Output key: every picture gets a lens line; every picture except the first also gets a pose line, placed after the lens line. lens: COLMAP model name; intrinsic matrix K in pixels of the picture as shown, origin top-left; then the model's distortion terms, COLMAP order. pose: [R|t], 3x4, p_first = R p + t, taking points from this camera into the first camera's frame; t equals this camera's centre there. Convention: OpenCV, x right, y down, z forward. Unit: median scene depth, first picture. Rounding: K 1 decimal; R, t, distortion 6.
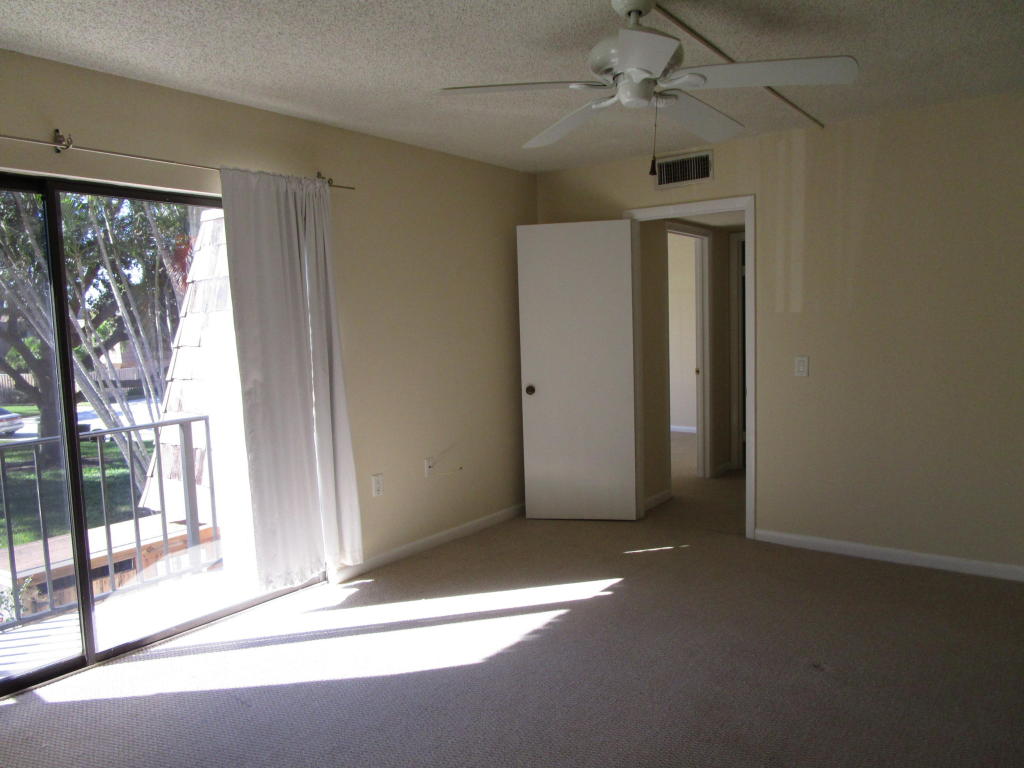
lens RADIAL K [[726.6, 0, 499.2], [0, 726.6, 387.1], [0, 0, 1]] dist [-0.042089, 0.007327]
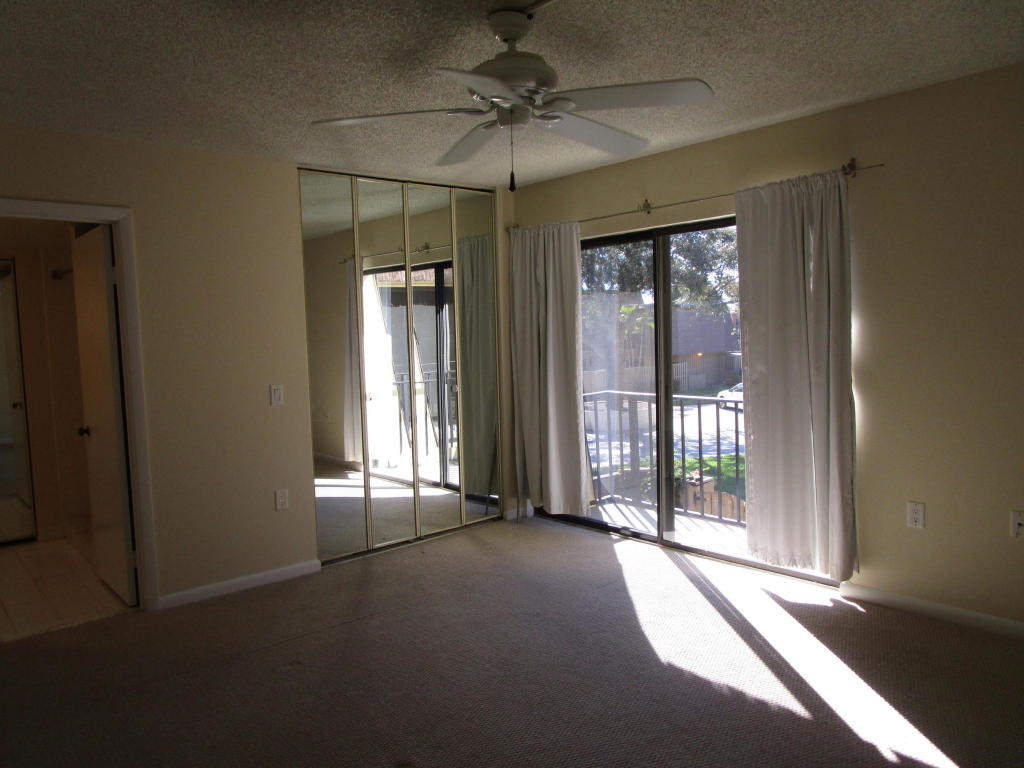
lens RADIAL K [[726.6, 0, 499.2], [0, 726.6, 387.1], [0, 0, 1]] dist [-0.042089, 0.007327]
pose [[-0.182958, 0.115941, -0.976260, 0.821217], [-0.053194, 0.990400, 0.127589, -0.104544], [0.981681, 0.075275, -0.175034, 0.777613]]
